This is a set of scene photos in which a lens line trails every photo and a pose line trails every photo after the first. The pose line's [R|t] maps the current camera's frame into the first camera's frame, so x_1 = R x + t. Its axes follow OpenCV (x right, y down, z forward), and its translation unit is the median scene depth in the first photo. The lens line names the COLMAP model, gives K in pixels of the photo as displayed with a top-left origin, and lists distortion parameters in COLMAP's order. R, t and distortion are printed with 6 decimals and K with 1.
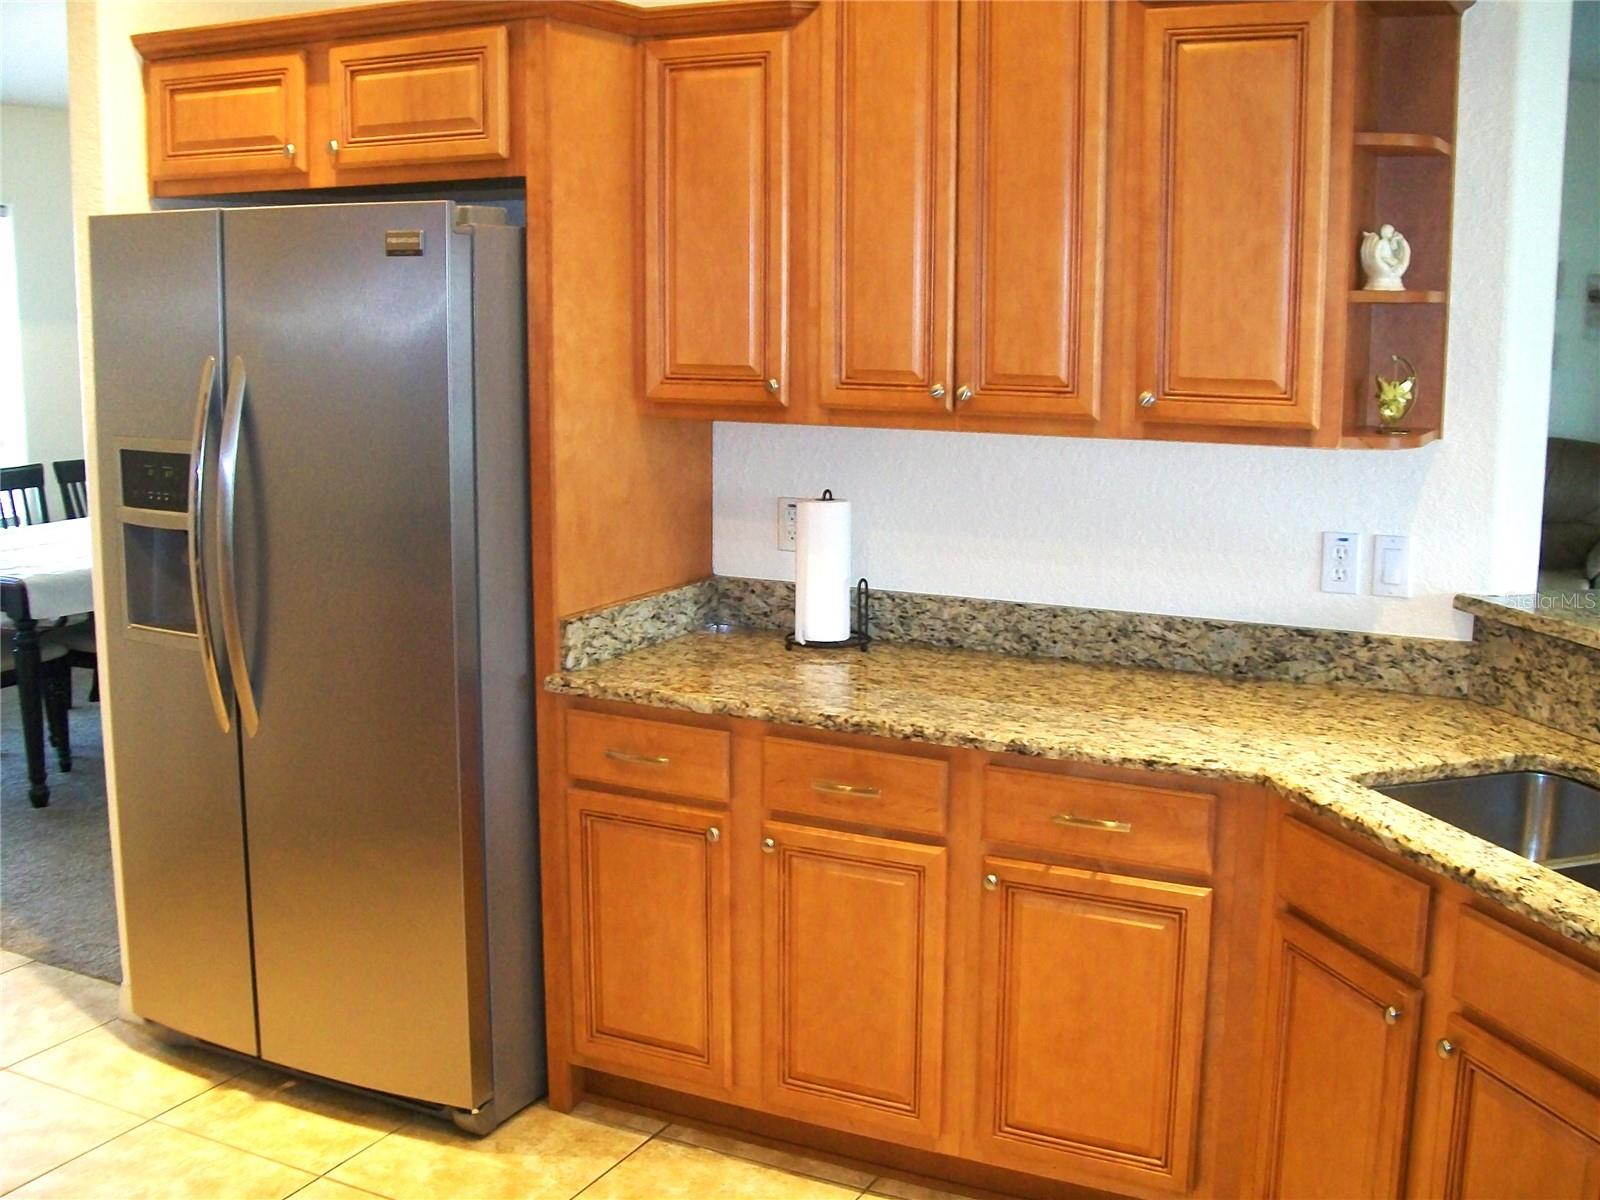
lens RADIAL K [[1732.2, 0, 804.2], [0, 1732.2, 596.2], [0, 0, 1]] dist [-0.134395, 0.000000]
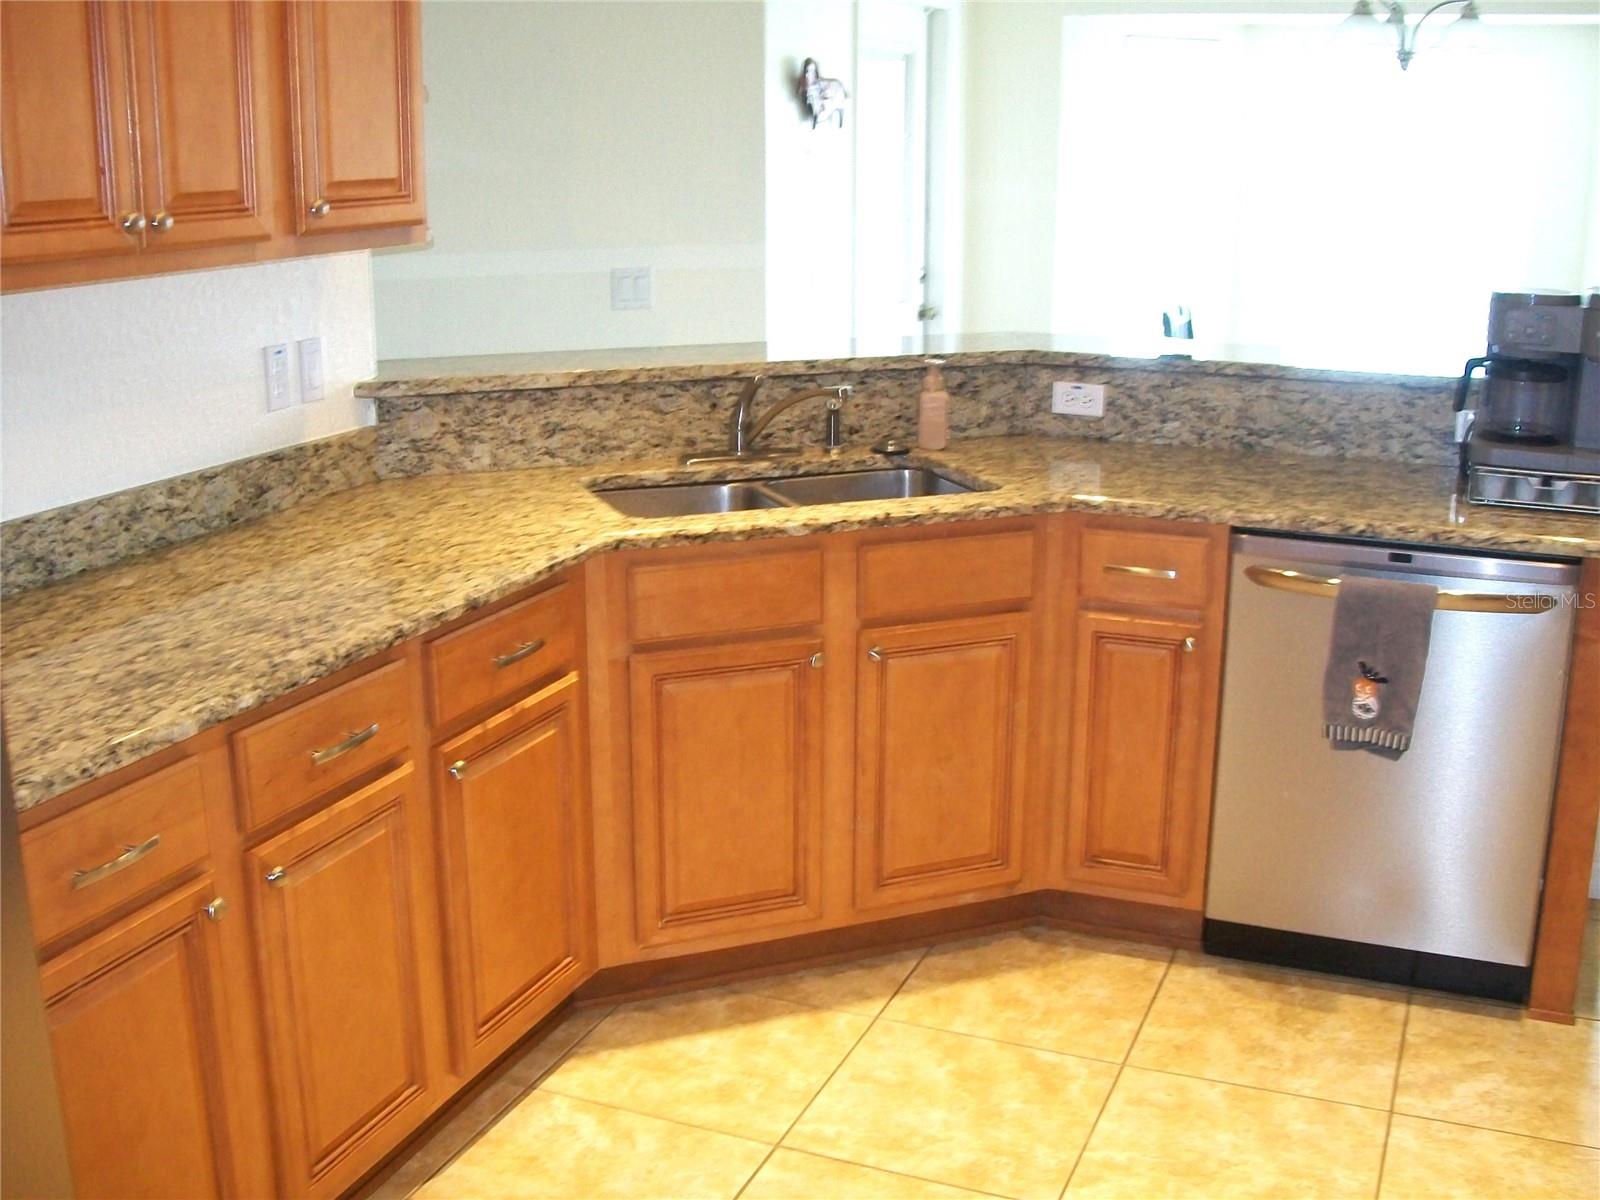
lens RADIAL K [[1732.2, 0, 803.1], [0, 1732.2, 600.4], [0, 0, 1]] dist [-0.134395, 0.000000]
pose [[-0.078015, -0.264763, 0.961153, -0.658567], [0.169624, 0.946509, 0.274497, -0.113848], [-0.982416, 0.184450, -0.028931, 0.768436]]
